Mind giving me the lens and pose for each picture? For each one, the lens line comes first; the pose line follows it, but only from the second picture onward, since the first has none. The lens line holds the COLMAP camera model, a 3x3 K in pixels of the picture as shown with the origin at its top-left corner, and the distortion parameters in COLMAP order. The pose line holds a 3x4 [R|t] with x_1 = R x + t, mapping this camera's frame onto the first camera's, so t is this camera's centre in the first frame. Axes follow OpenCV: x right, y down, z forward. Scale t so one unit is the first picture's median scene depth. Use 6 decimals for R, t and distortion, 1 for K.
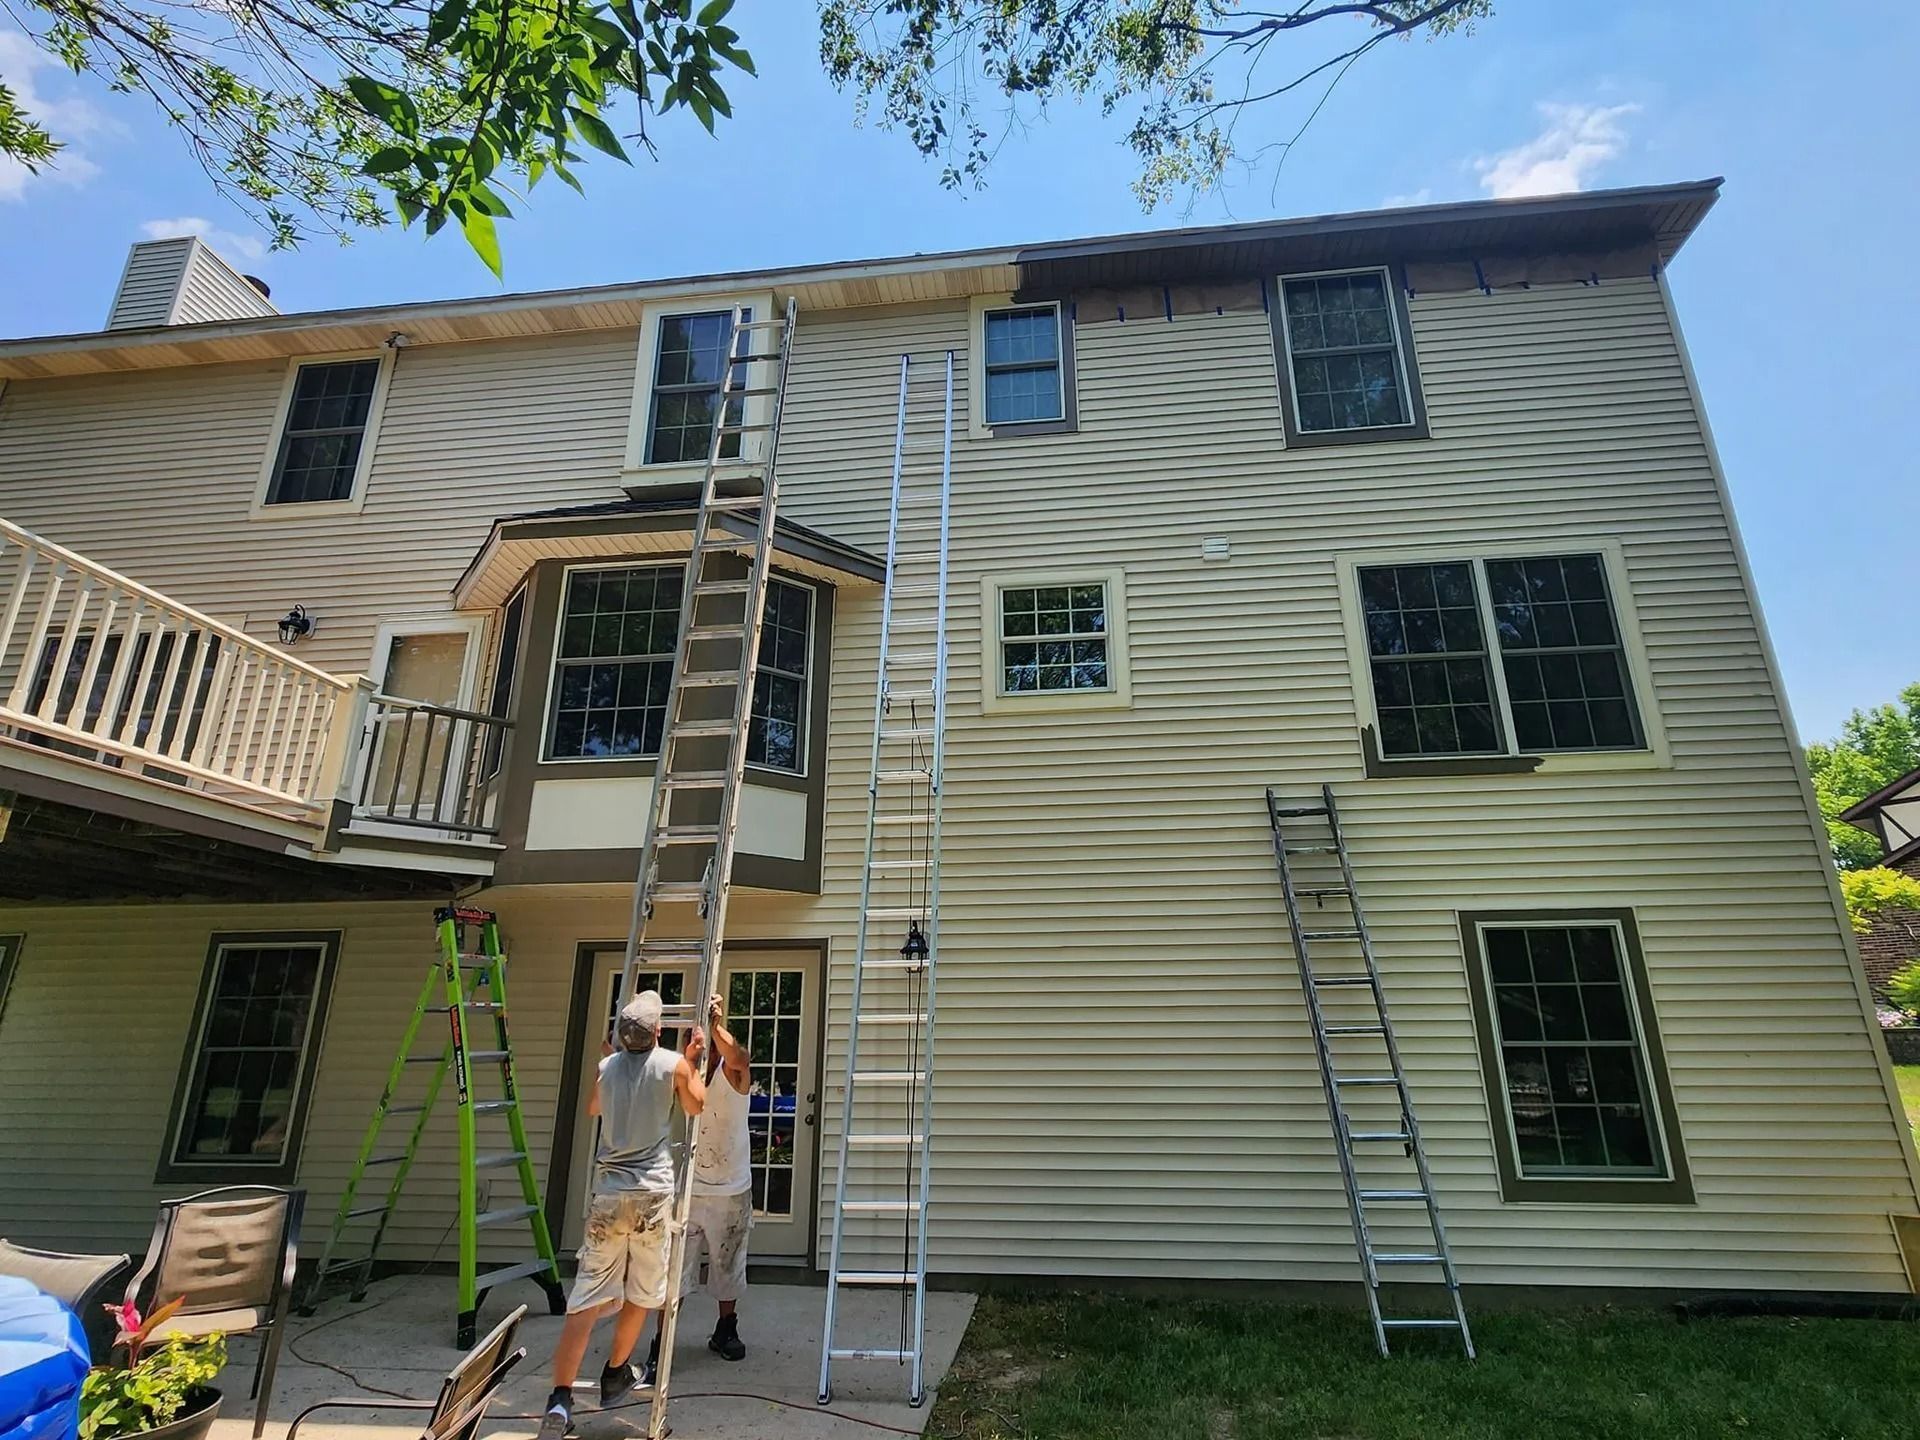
lens RADIAL K [[958.8, 0, 960.5], [0, 958.8, 717.9], [0, 0, 1]] dist [-0.000273, -0.001253]
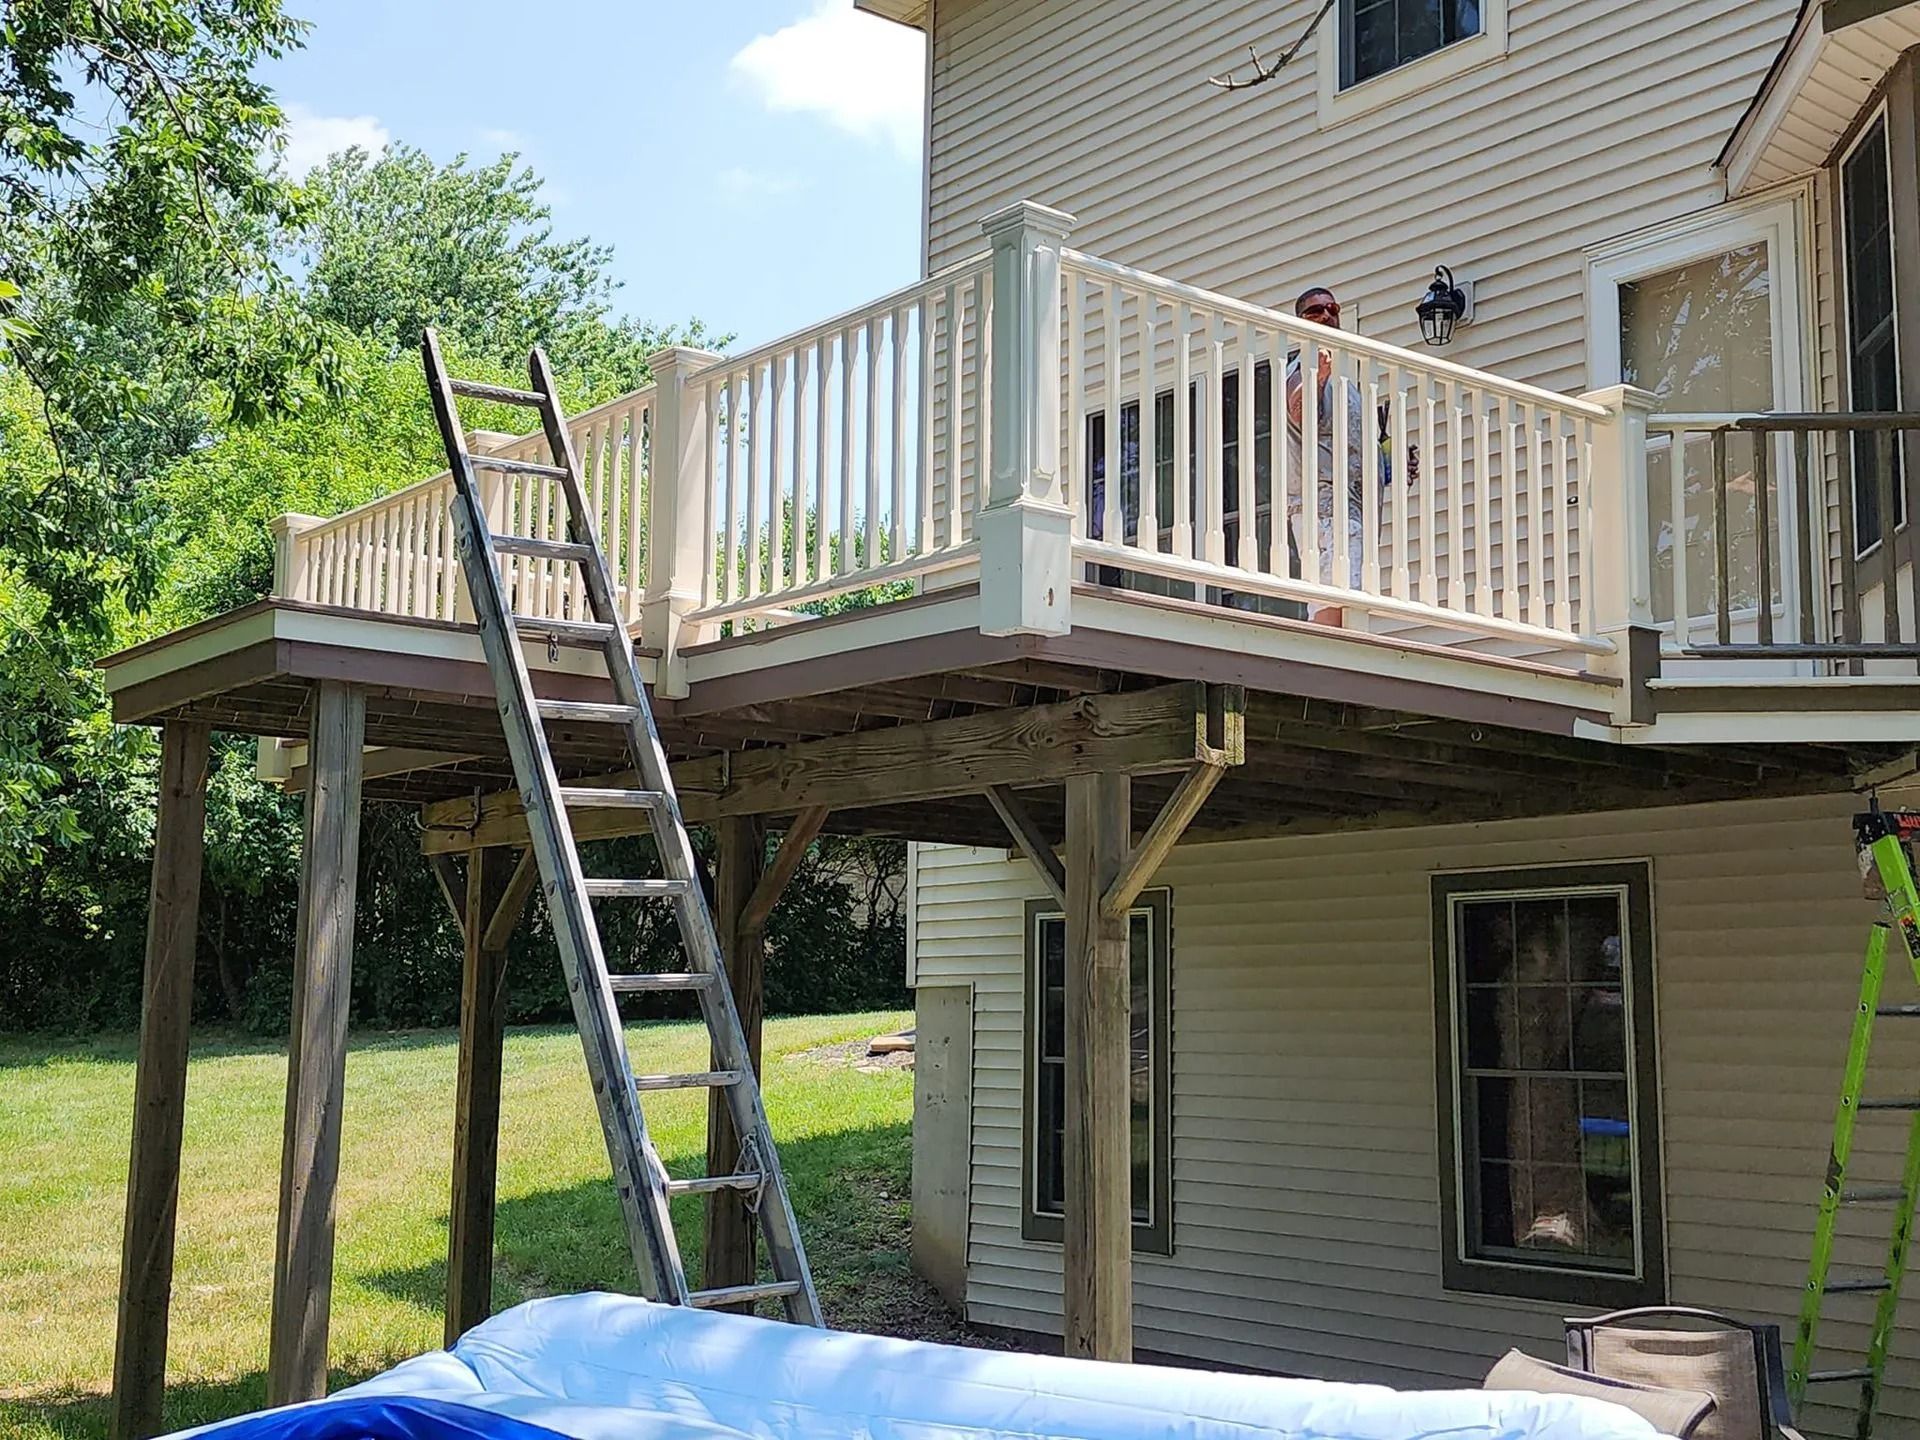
lens RADIAL K [[2239.5, 0, 988.2], [0, 2239.5, 692.2], [0, 0, 1]] dist [0.064349, 0.000000]
pose [[0.715472, -0.097112, -0.691859, -0.038112], [0.207609, 0.975111, 0.077824, -0.042060], [0.667081, -0.199317, 0.717827, -0.116438]]
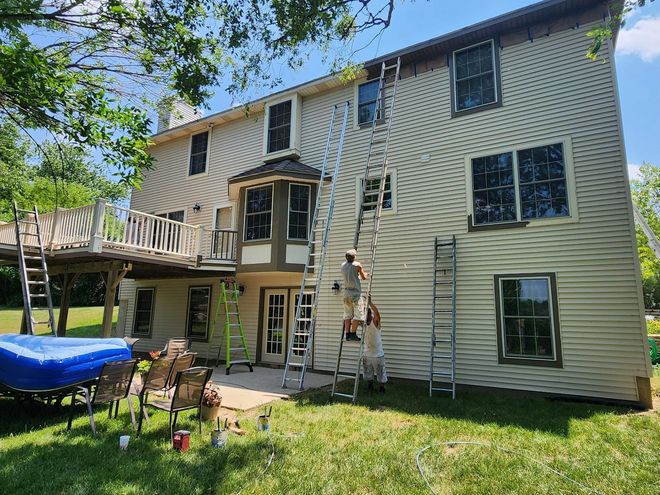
lens RADIAL K [[376.4, 0, 330.8], [0, 376.4, 247.2], [0, 0, 1]] dist [-0.001723, -0.002344]
pose [[0.919633, -0.050270, -0.389549, 0.449648], [0.102002, 0.988315, 0.113264, -0.064434], [0.379303, -0.143896, 0.914015, -0.246141]]
